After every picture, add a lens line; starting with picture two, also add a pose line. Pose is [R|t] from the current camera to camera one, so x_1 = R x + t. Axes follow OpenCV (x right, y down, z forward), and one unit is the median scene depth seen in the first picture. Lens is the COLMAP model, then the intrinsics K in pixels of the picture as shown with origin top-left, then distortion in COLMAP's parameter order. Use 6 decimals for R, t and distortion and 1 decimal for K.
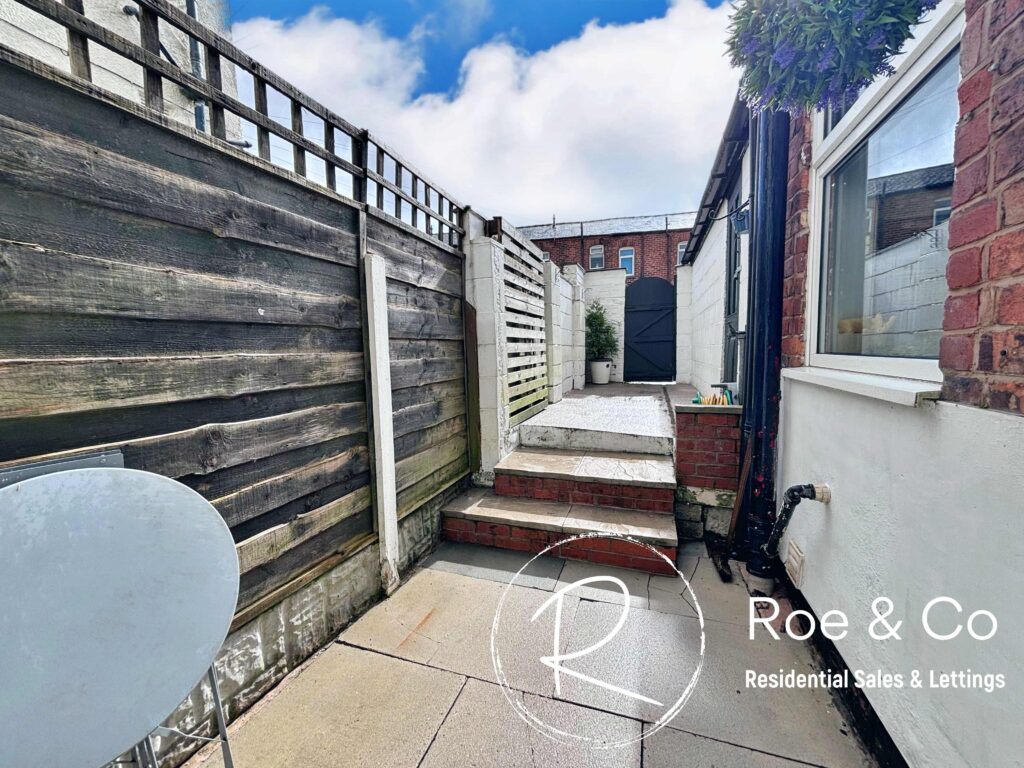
lens RADIAL K [[412.0, 0, 511.6], [0, 412.0, 382.2], [0, 0, 1]] dist [-0.001607, 0.000672]
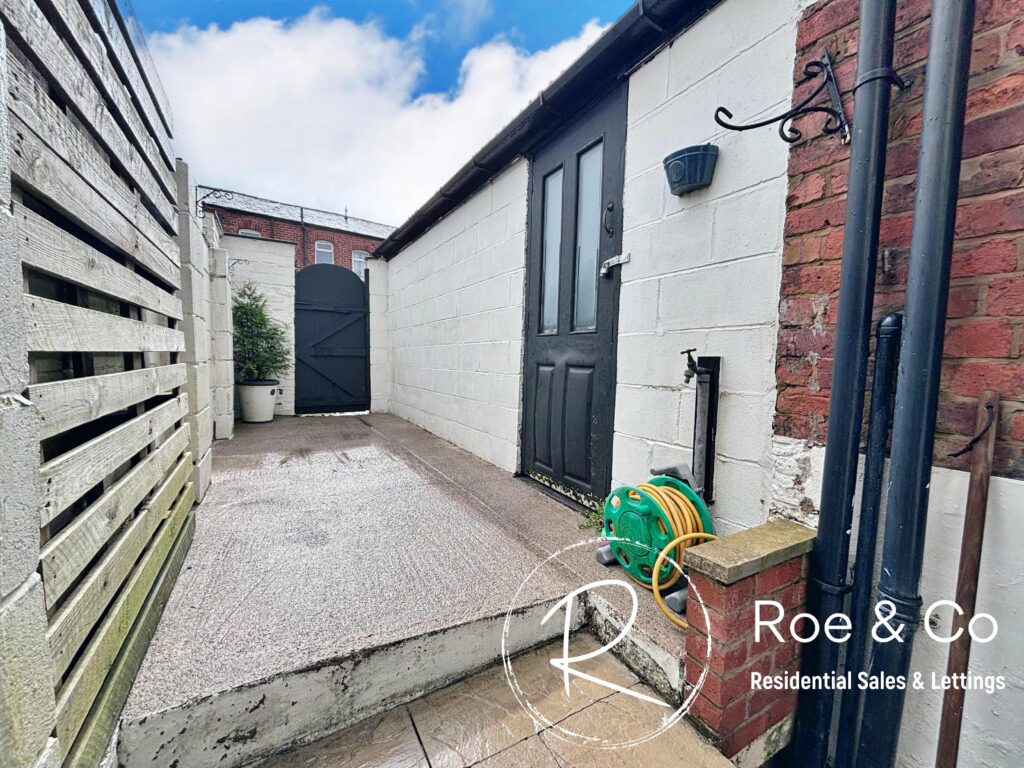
lens RADIAL K [[412.0, 0, 507.3], [0, 412.0, 391.0], [0, 0, 1]] dist [-0.001607, 0.000672]
pose [[0.655617, -0.018545, 0.754866, -0.004437], [0.019428, 0.999782, 0.007688, -0.038749], [-0.754843, 0.009625, 0.655834, 0.317998]]
